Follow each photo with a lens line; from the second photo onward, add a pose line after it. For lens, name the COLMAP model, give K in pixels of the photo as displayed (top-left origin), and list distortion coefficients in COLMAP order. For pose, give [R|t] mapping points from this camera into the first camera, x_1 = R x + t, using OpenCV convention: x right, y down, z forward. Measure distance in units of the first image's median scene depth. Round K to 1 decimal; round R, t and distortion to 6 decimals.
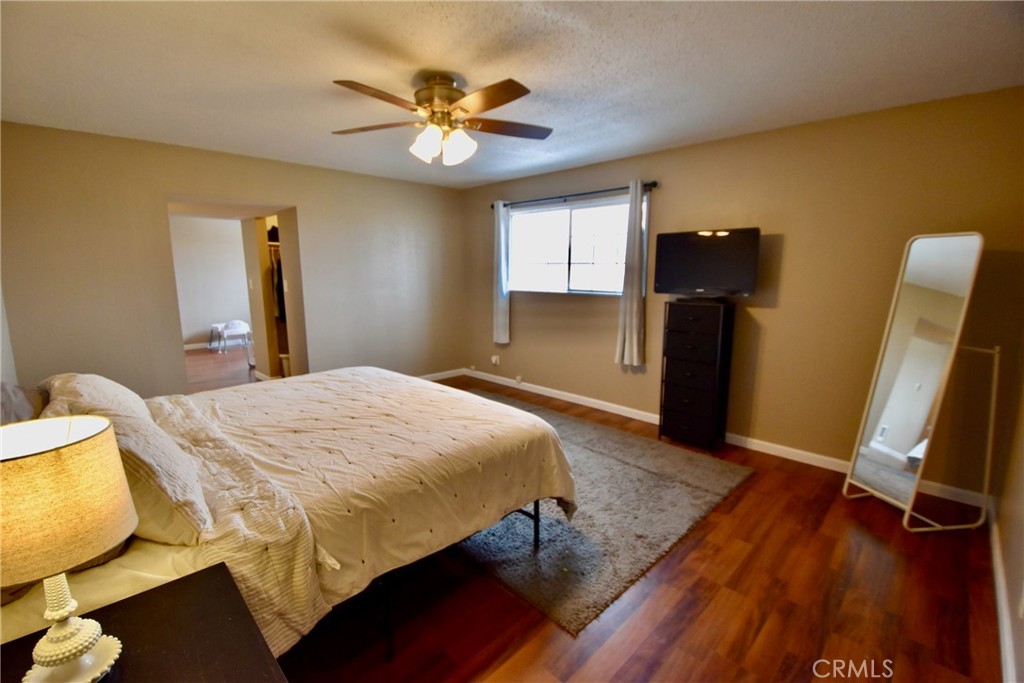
lens RADIAL K [[447.0, 0, 505.6], [0, 447.0, 344.5], [0, 0, 1]] dist [0.008116, -0.017291]
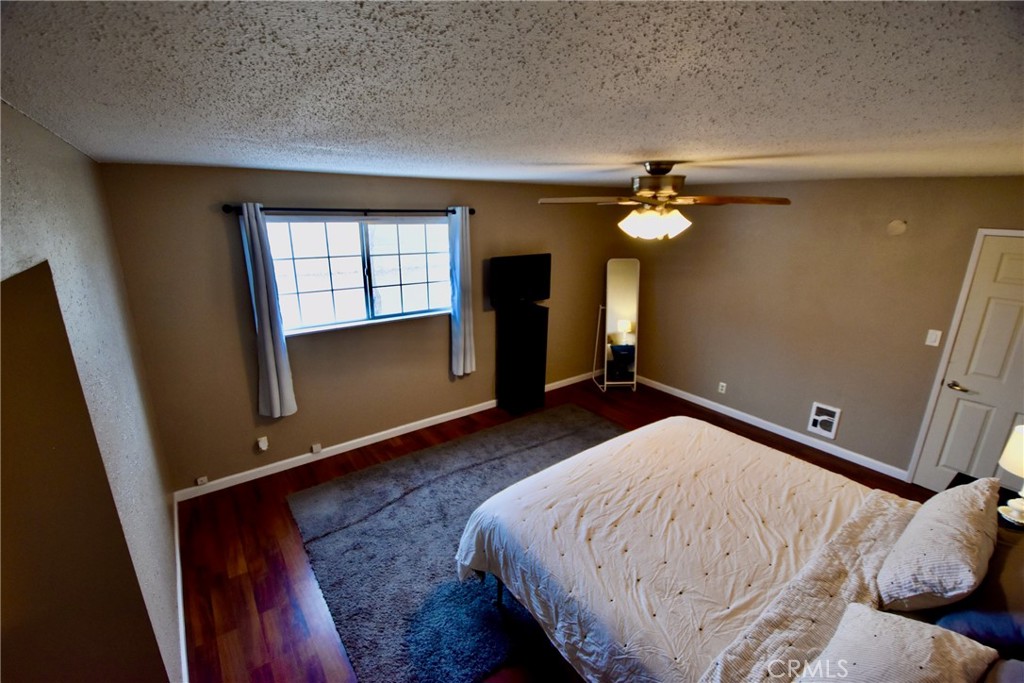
lens RADIAL K [[447.0, 0, 505.6], [0, 447.0, 344.5], [0, 0, 1]] dist [0.008116, -0.017291]
pose [[0.132234, -0.298247, 0.945285, -0.775193], [0.153304, 0.948338, 0.277765, -0.325970], [-0.979292, 0.108186, 0.171125, 0.732212]]
